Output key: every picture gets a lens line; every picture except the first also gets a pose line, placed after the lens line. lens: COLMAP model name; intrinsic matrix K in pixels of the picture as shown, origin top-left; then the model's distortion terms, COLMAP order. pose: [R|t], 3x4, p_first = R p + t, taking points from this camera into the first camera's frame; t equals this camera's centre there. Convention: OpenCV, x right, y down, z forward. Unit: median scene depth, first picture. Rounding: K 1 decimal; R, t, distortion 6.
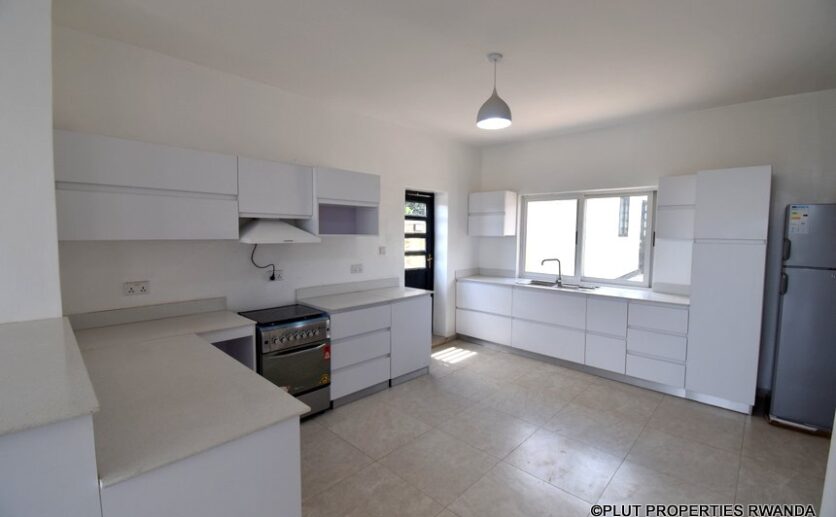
lens RADIAL K [[367.9, 0, 418.0], [0, 367.9, 258.5], [0, 0, 1]] dist [-0.012551, -0.007926]
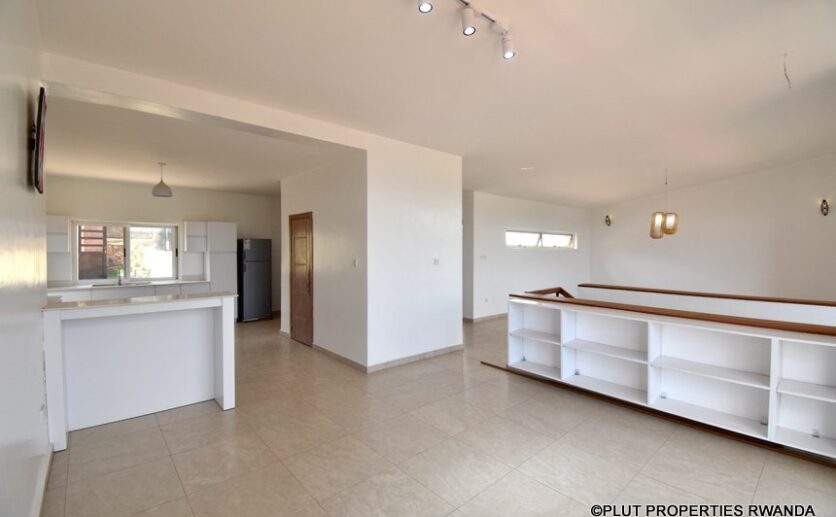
lens RADIAL K [[367.9, 0, 412.6], [0, 367.9, 255.4], [0, 0, 1]] dist [-0.012551, -0.007926]
pose [[0.092995, -0.019886, 0.995468, -1.463843], [0.065980, 0.997726, 0.013767, 0.015455], [-0.993478, 0.064401, 0.094095, -0.467351]]
